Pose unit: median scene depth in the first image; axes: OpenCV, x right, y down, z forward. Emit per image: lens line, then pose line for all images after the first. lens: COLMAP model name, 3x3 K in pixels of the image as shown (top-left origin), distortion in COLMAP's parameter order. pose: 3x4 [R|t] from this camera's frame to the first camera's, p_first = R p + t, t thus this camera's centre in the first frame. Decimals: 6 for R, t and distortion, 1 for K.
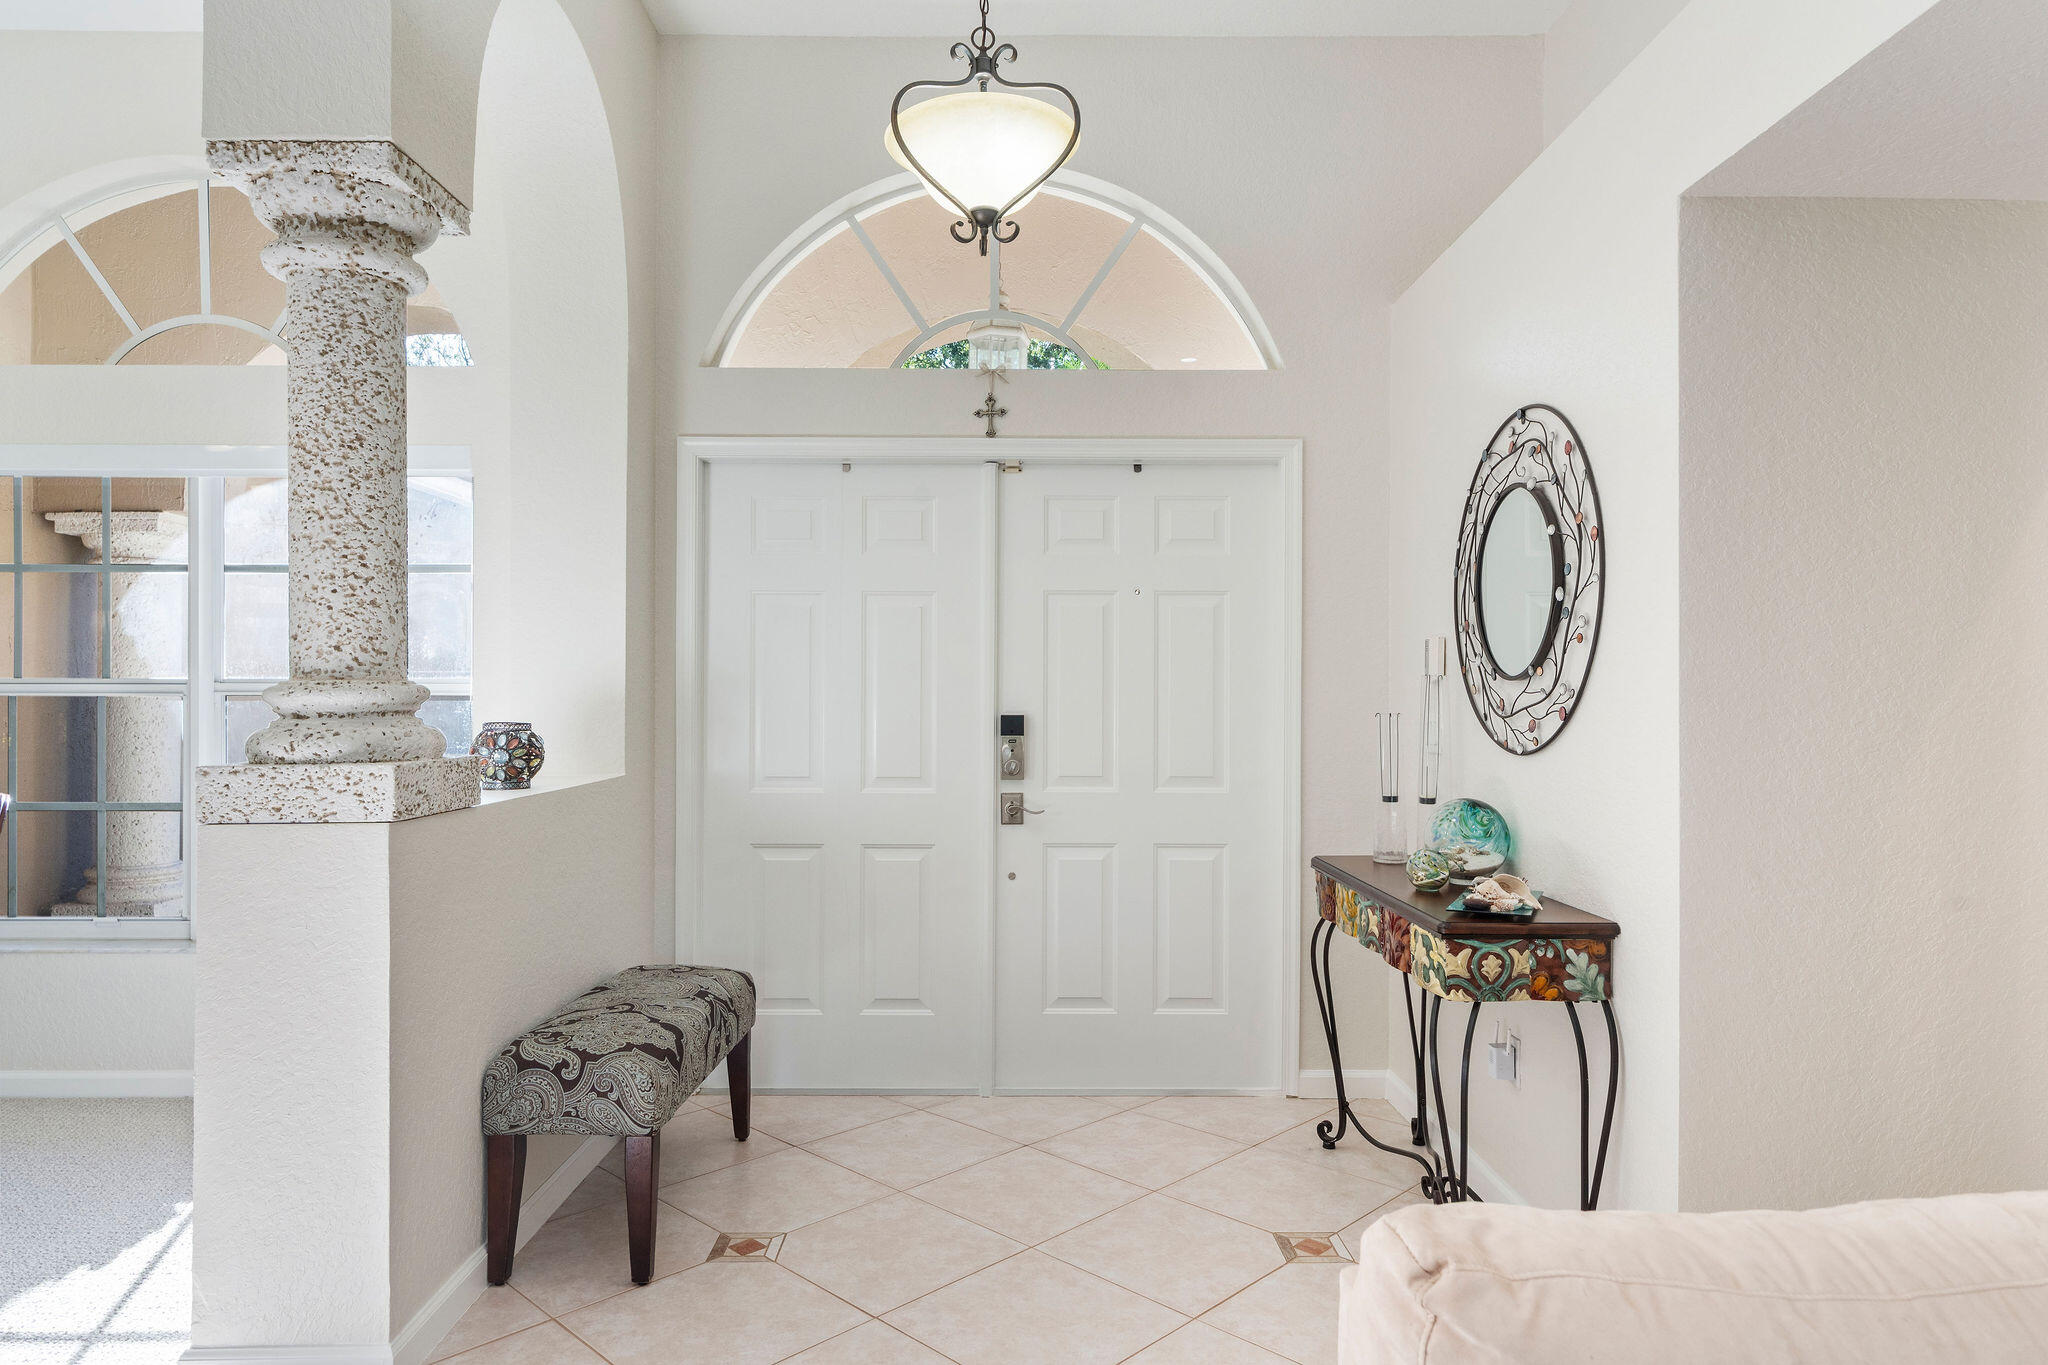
lens RADIAL K [[1237.4, 0, 1031.1], [0, 1237.4, 689.8], [0, 0, 1]] dist [0.001241, -0.000389]
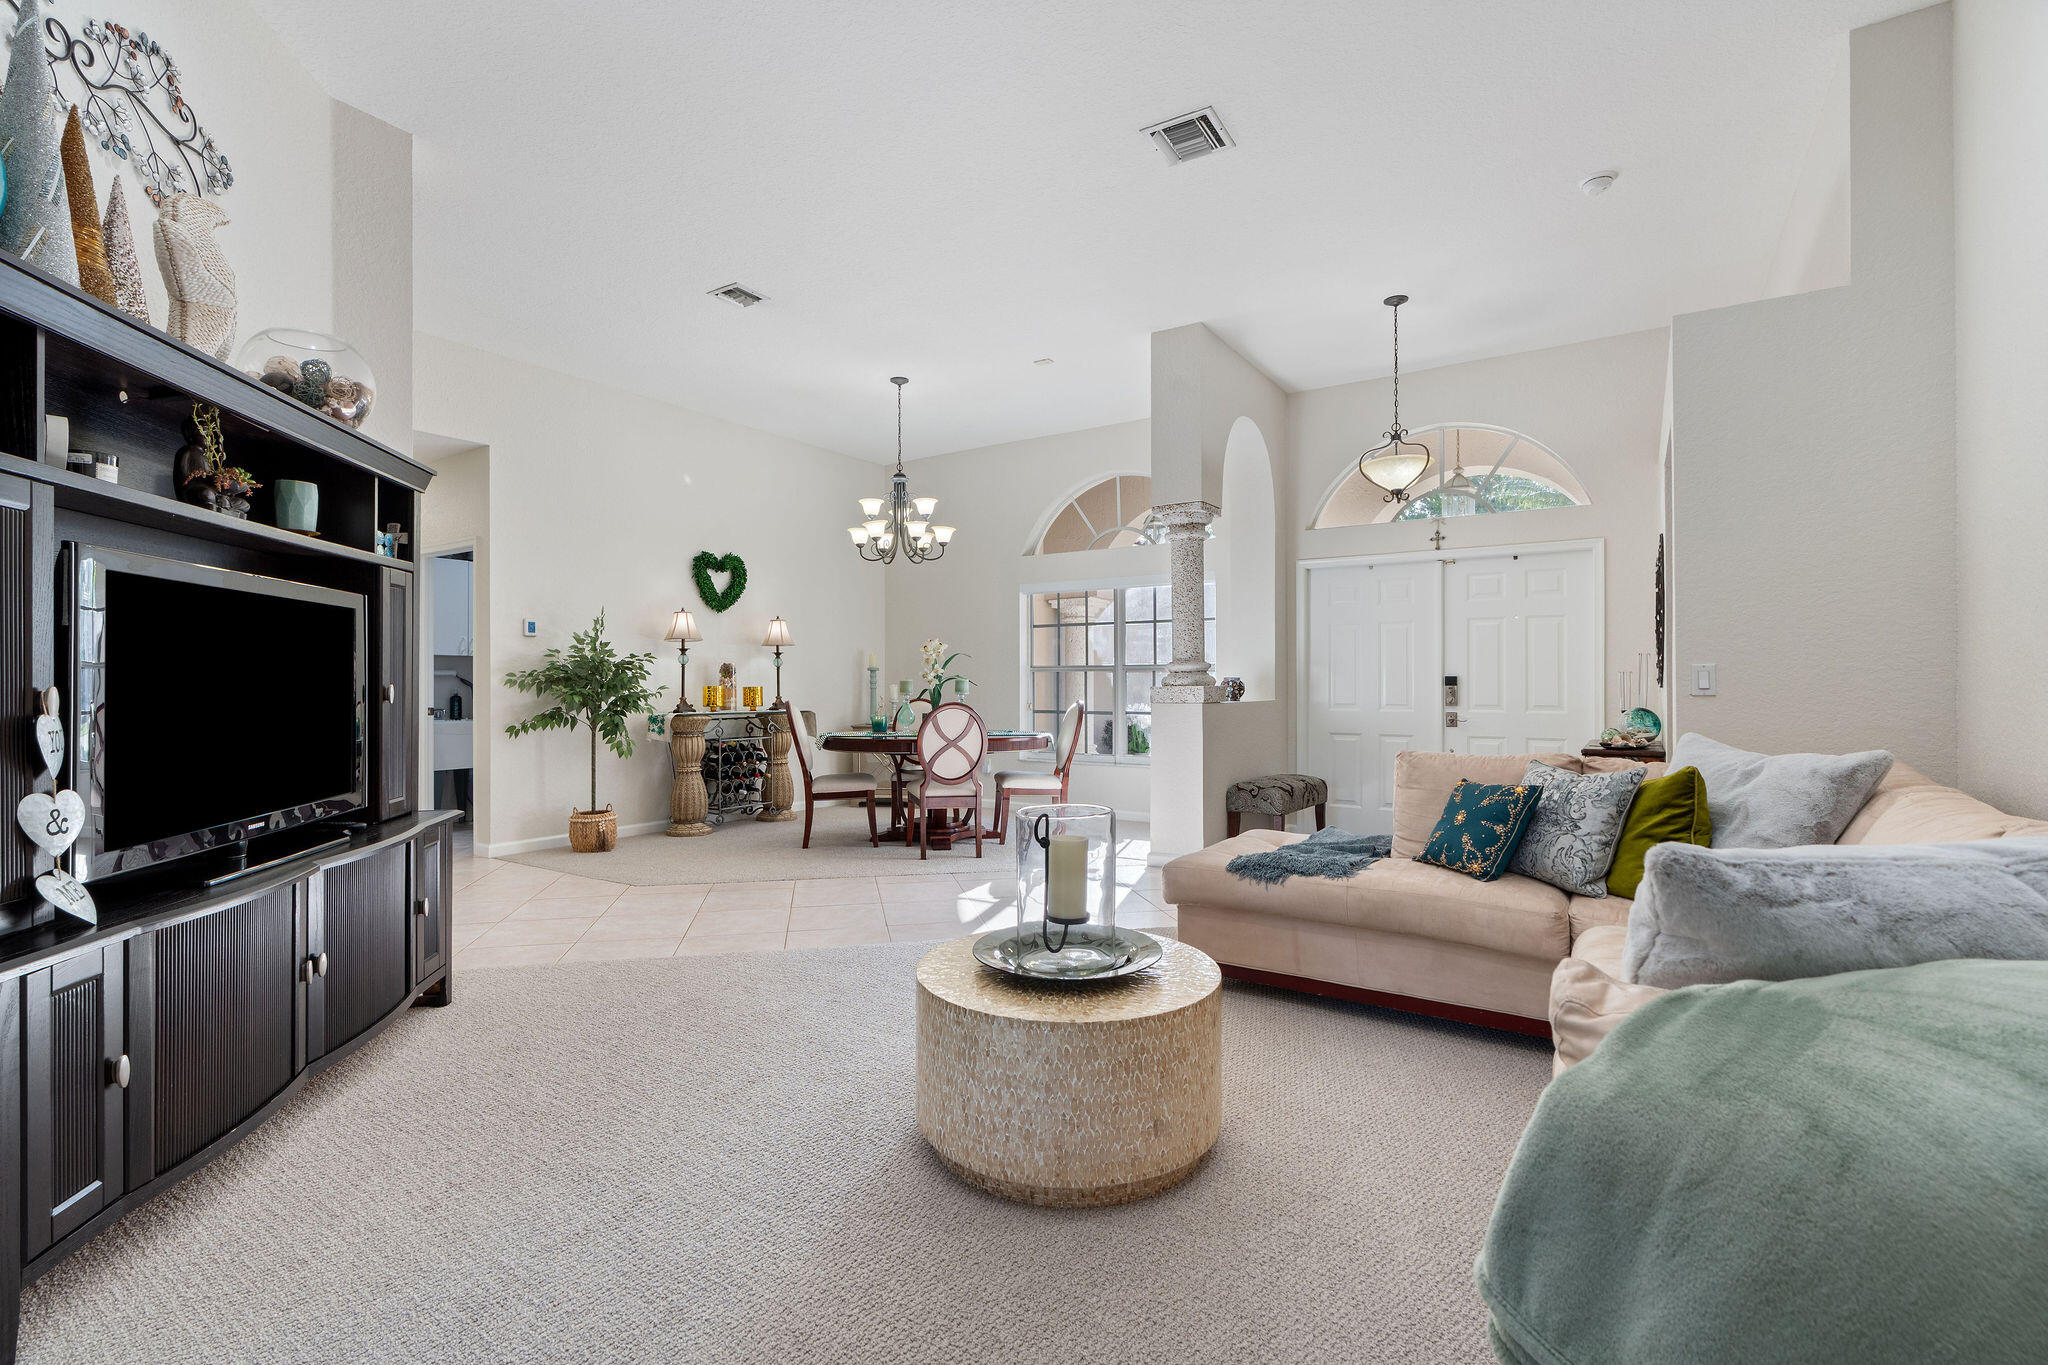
lens RADIAL K [[929.6, 0, 1023.5], [0, 929.6, 675.0], [0, 0, 1]] dist [0.000922, 0.000220]
pose [[0.825174, -0.006539, -0.564841, 0.373137], [0.005192, 0.999979, -0.003992, 0.027265], [0.564855, 0.000361, 0.825190, -0.997987]]
